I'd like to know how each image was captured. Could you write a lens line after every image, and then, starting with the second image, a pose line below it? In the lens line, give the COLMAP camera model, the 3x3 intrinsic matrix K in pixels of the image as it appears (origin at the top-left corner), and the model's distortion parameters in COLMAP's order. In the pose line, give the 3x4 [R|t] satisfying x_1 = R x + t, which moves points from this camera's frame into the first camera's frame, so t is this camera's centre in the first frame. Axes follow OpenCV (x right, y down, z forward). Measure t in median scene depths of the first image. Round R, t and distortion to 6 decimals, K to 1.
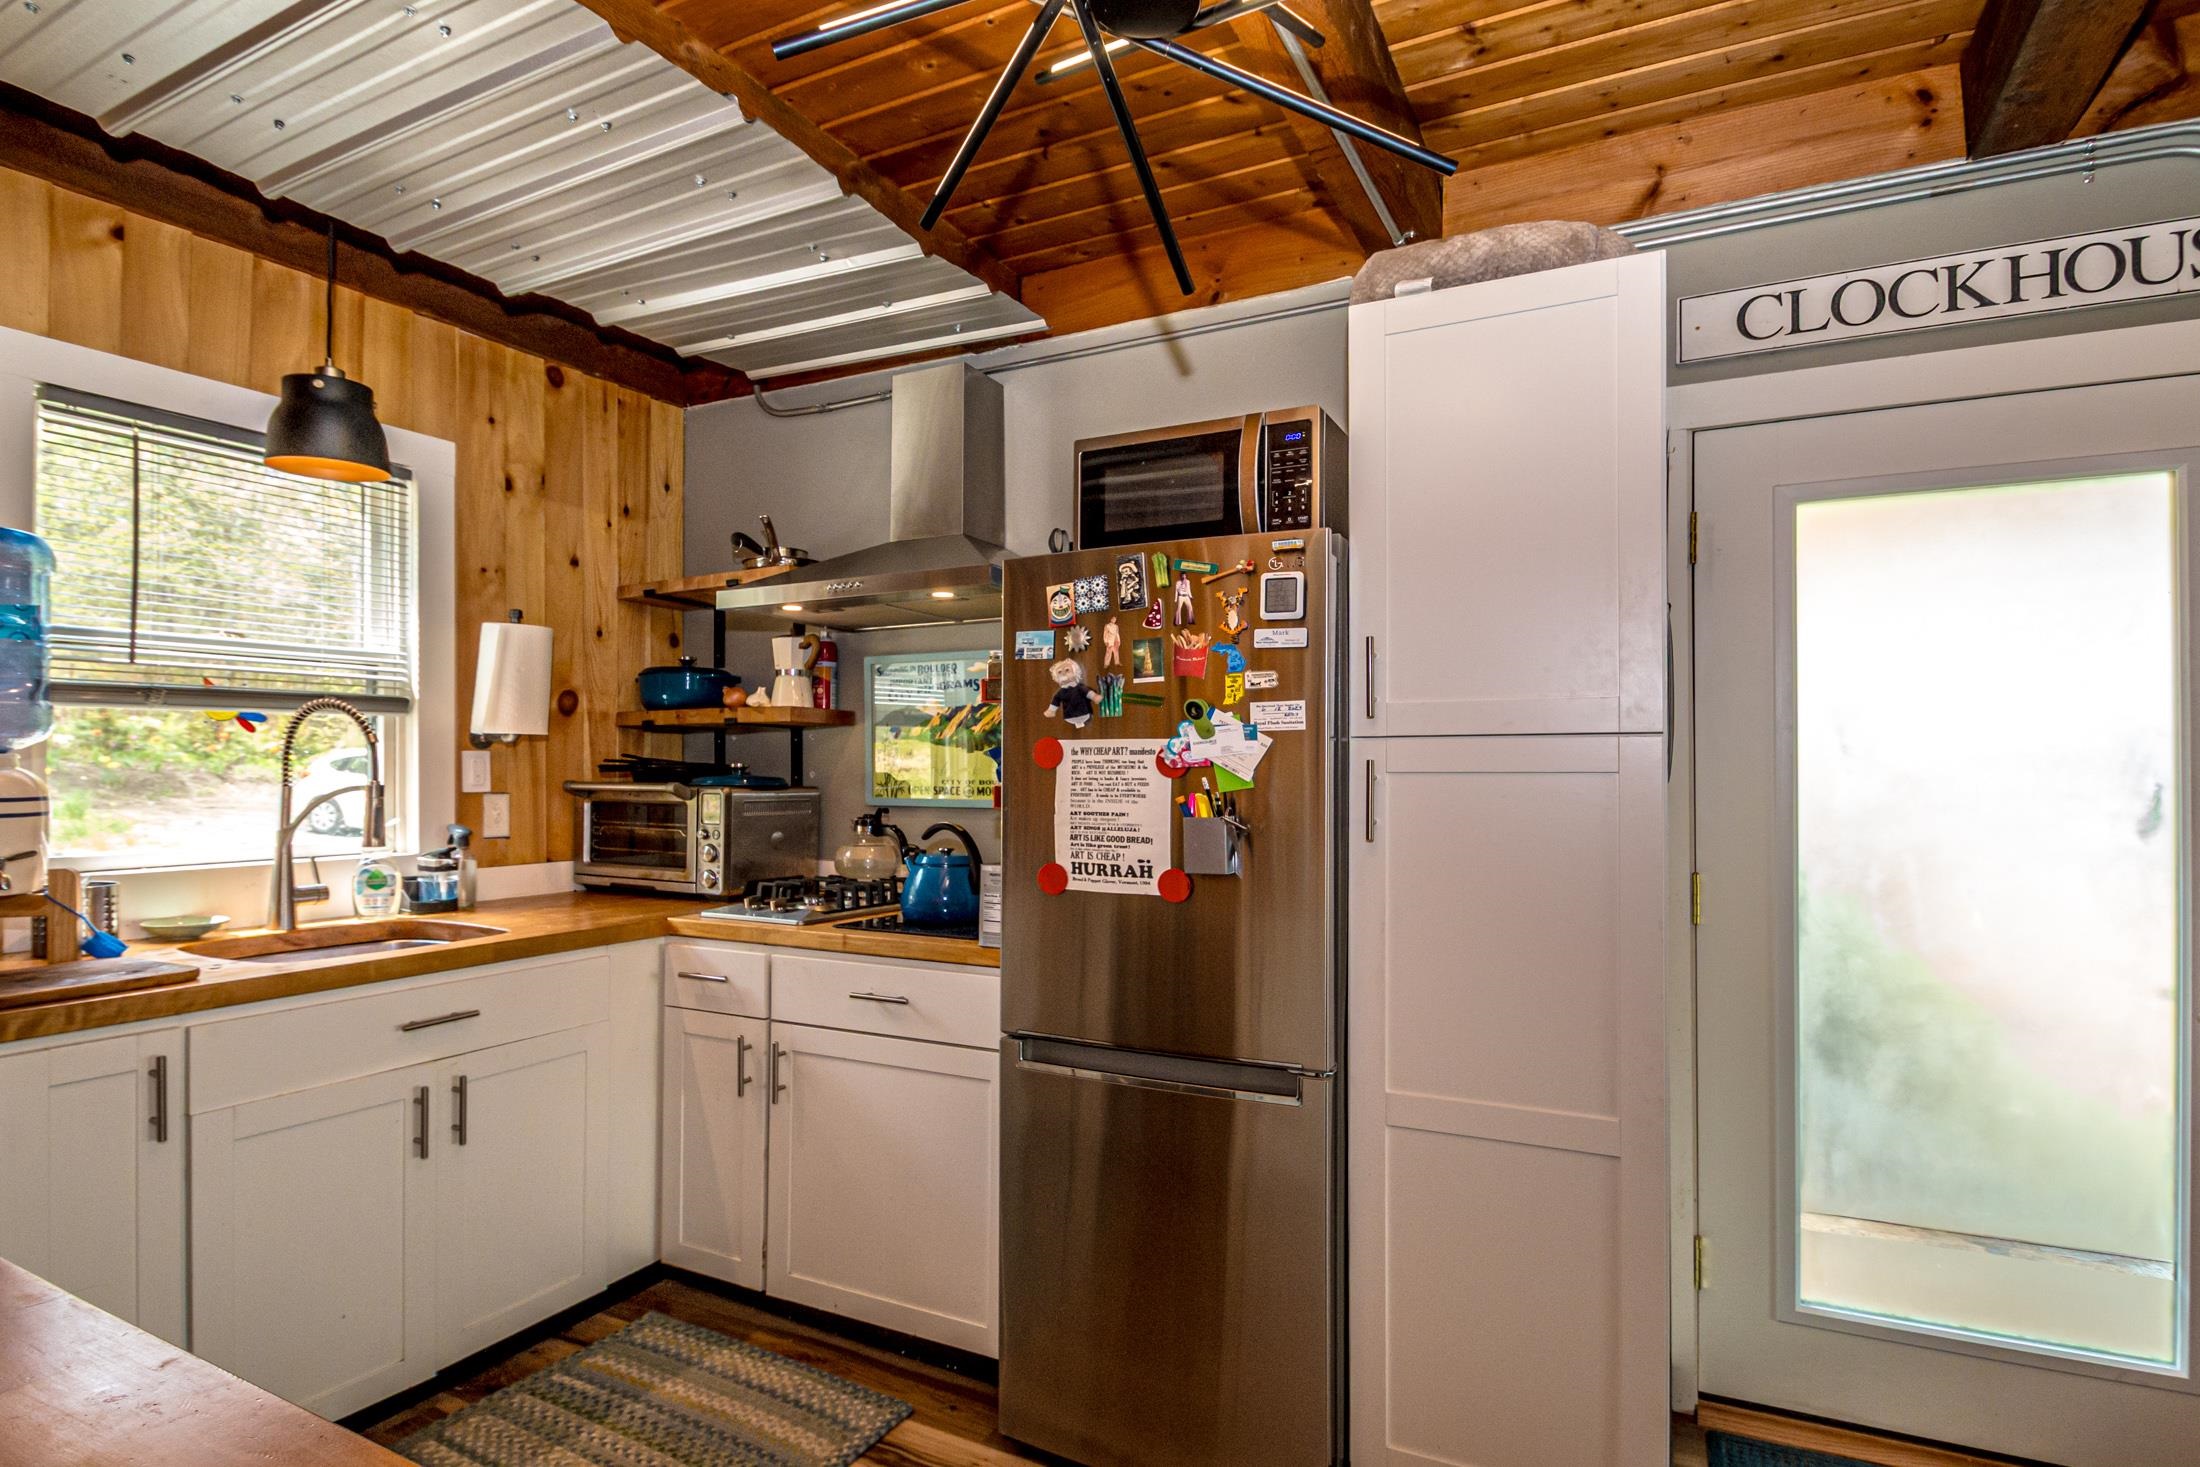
lens RADIAL K [[1061.4, 0, 1092.3], [0, 1061.4, 752.3], [0, 0, 1]] dist [0.000813, -0.008642]
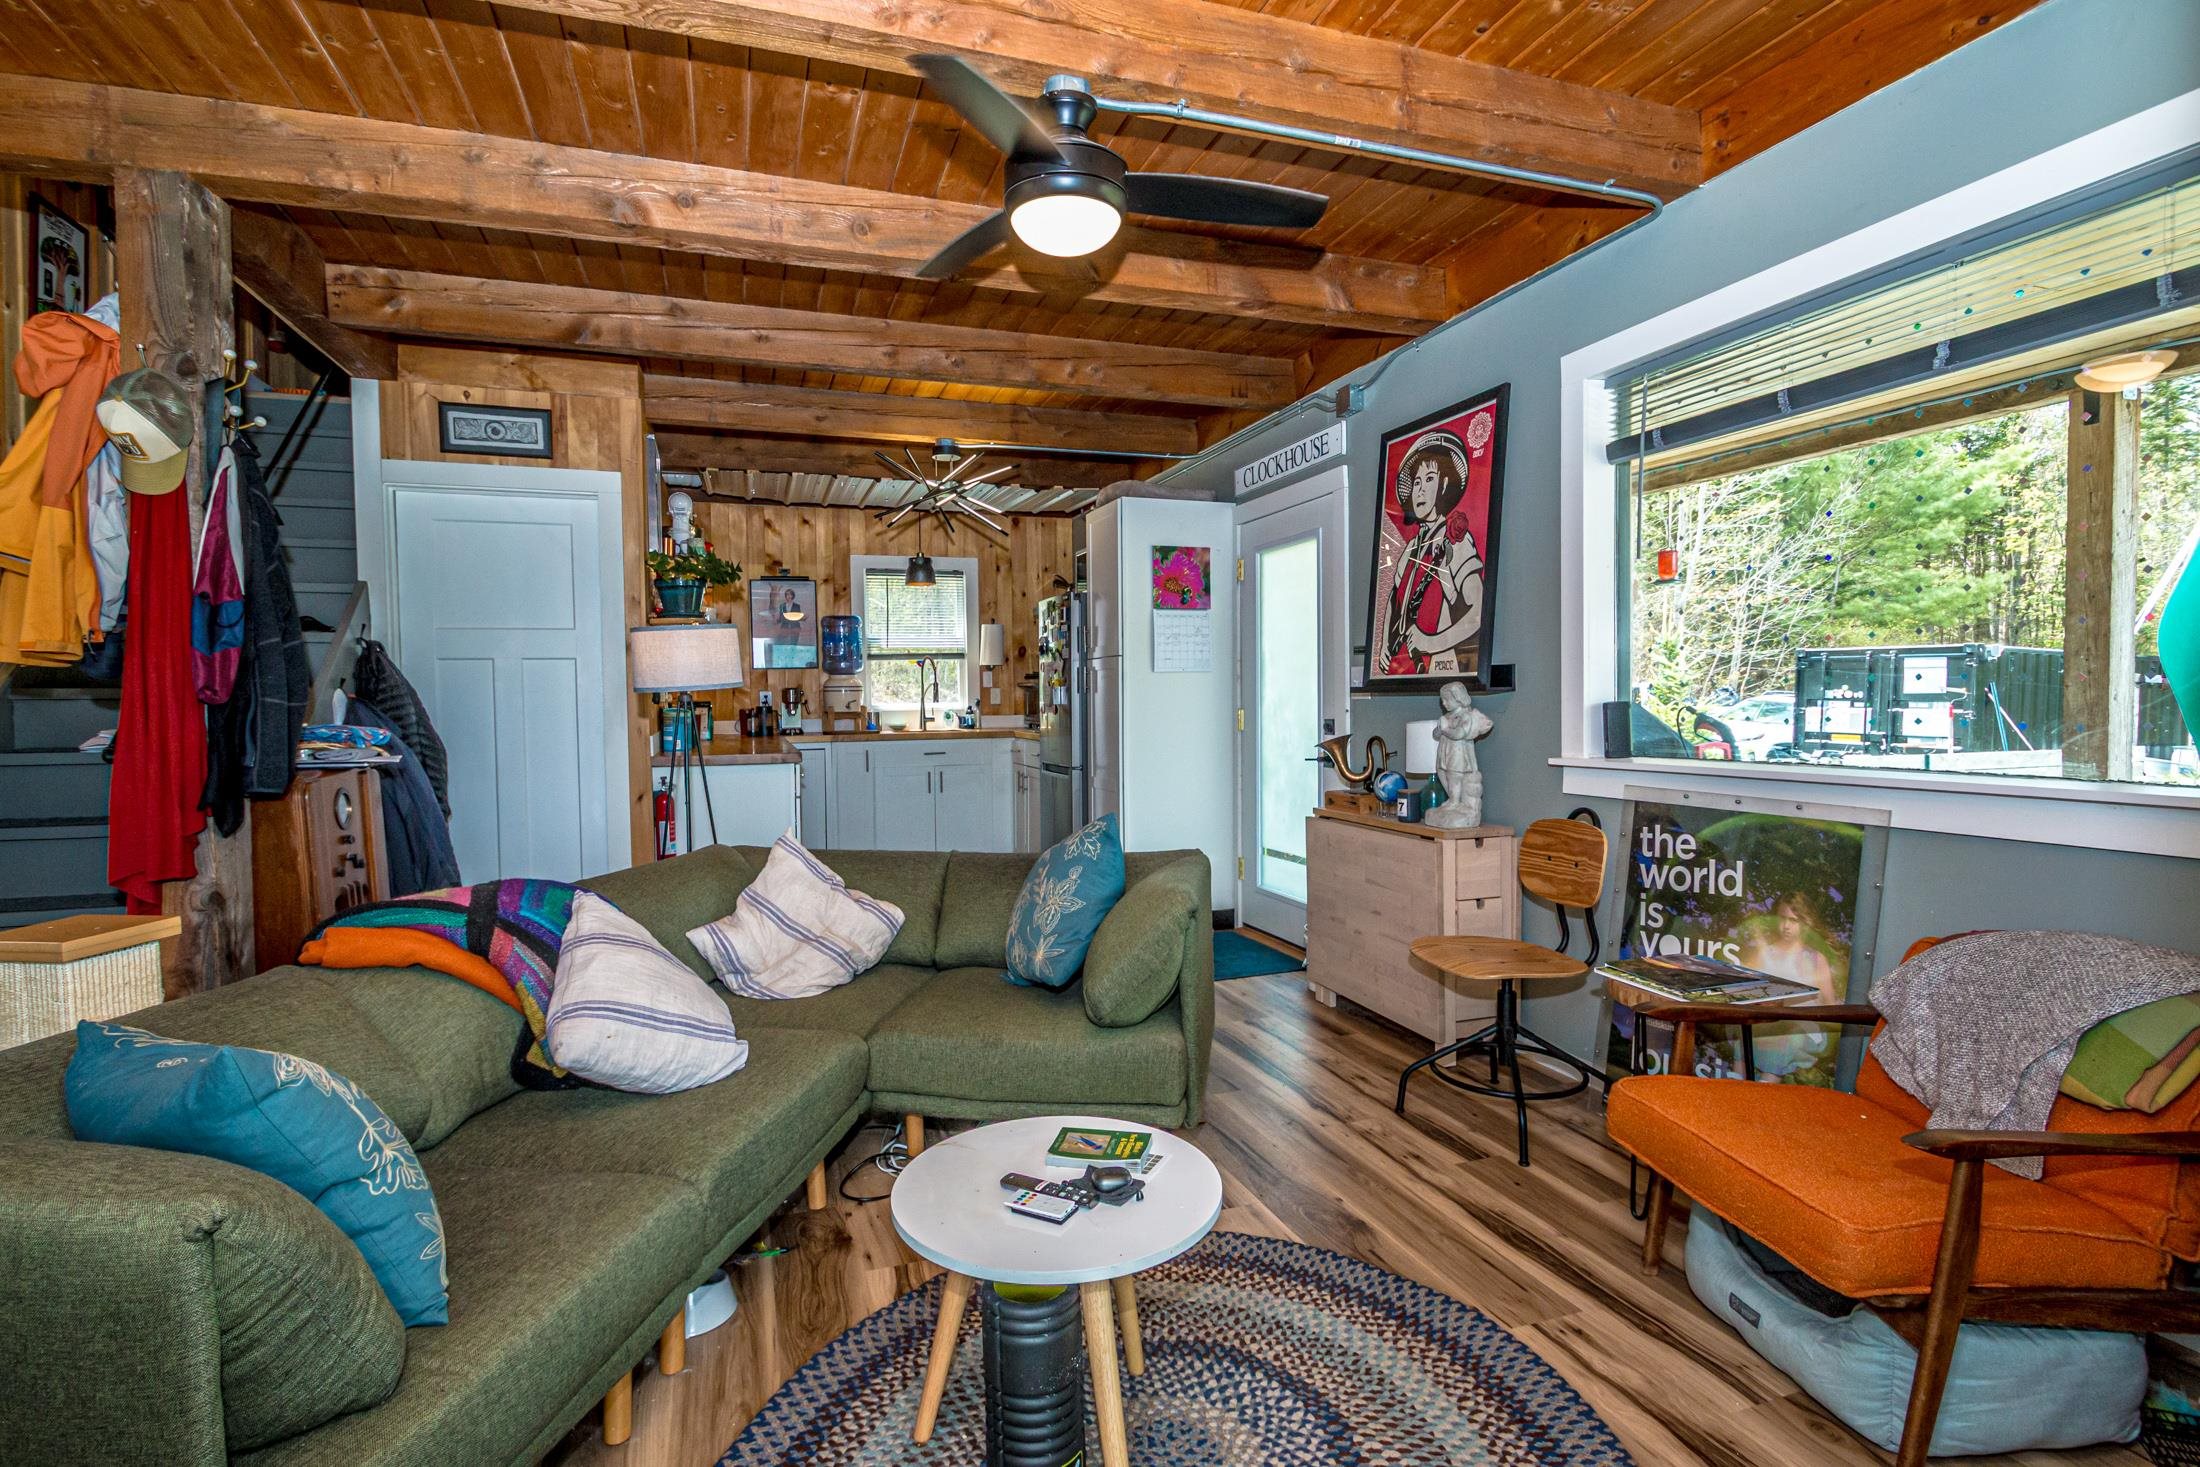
lens RADIAL K [[1061.4, 0, 1090.3], [0, 1061.4, 719.7], [0, 0, 1]] dist [0.000813, -0.008642]
pose [[0.699428, 0.006137, -0.714677, 1.943402], [0.026799, 0.999035, 0.034807, 0.043479], [0.714200, -0.043497, 0.698588, -0.896561]]
